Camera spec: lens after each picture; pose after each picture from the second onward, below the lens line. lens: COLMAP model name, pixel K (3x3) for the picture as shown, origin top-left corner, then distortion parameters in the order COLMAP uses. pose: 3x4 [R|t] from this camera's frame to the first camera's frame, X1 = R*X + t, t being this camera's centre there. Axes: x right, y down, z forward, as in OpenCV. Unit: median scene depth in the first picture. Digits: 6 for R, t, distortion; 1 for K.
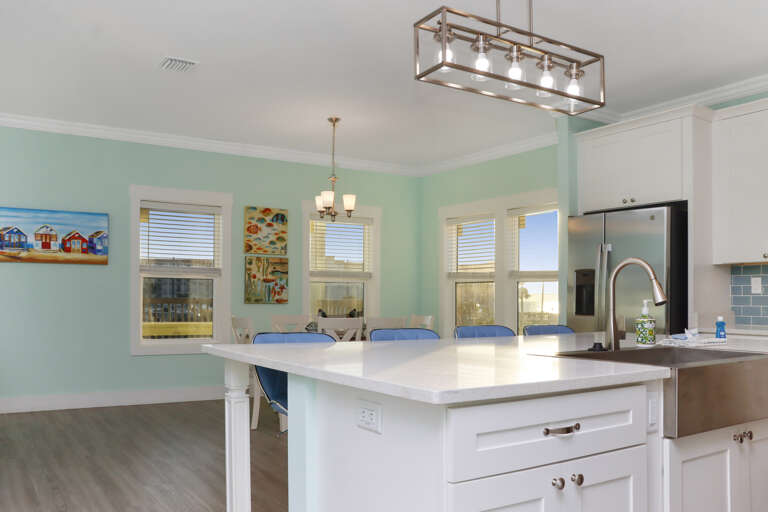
lens RADIAL K [[647.4, 0, 349.9], [0, 647.4, 274.8], [0, 0, 1]] dist [0.004941, 0.005132]
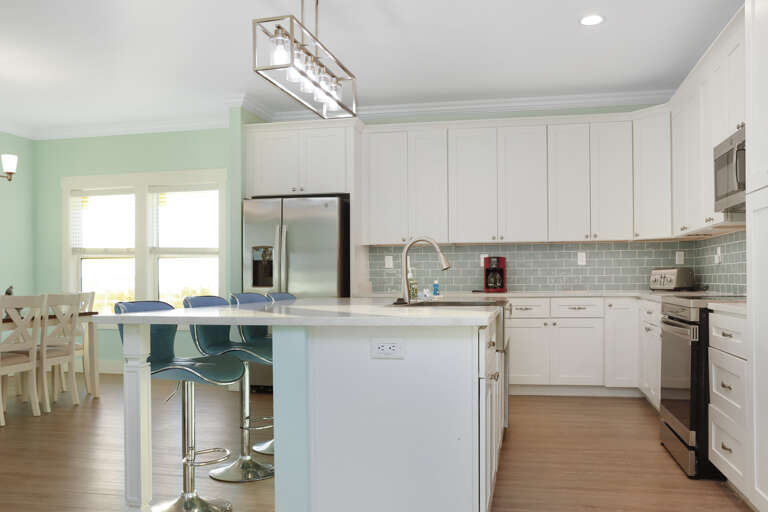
lens RADIAL K [[679.7, 0, 384.0], [0, 679.7, 256.0], [0, 0, 1]] dist [-0.137553, 0.014451]
pose [[0.704609, 0.019667, 0.709323, -0.334445], [-0.017685, 0.999792, -0.010153, 0.017066], [-0.709375, -0.005390, 0.704810, 0.018403]]
